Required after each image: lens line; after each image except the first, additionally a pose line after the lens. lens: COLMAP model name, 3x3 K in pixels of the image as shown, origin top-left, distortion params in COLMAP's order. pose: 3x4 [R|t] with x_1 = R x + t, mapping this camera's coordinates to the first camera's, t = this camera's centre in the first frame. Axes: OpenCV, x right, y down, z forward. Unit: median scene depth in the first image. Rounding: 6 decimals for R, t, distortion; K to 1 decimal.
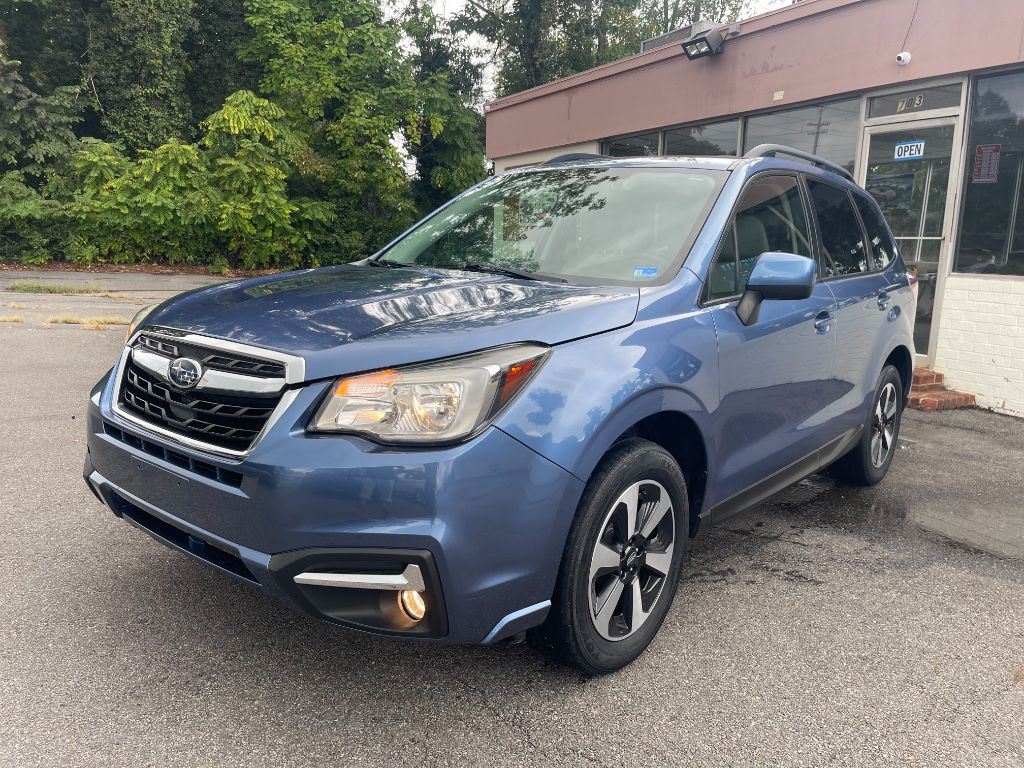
lens RADIAL K [[785.7, 0, 512.0], [0, 785.7, 384.0], [0, 0, 1]] dist [0.042497, -0.062893]
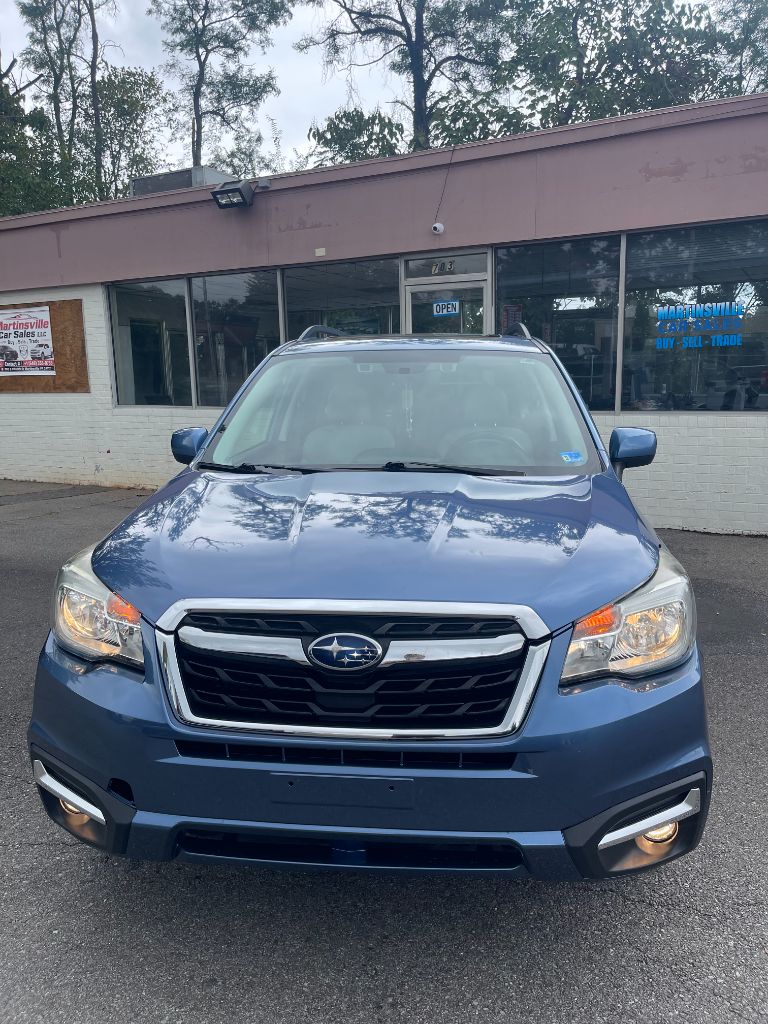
lens RADIAL K [[785.7, 0, 384.0], [0, 785.7, 512.0], [0, 0, 1]] dist [0.042497, -0.062893]
pose [[0.821532, -0.137949, 0.553222, -0.272451], [0.137837, 0.989561, 0.042065, -0.061924], [-0.553250, 0.041697, 0.831971, 0.102486]]
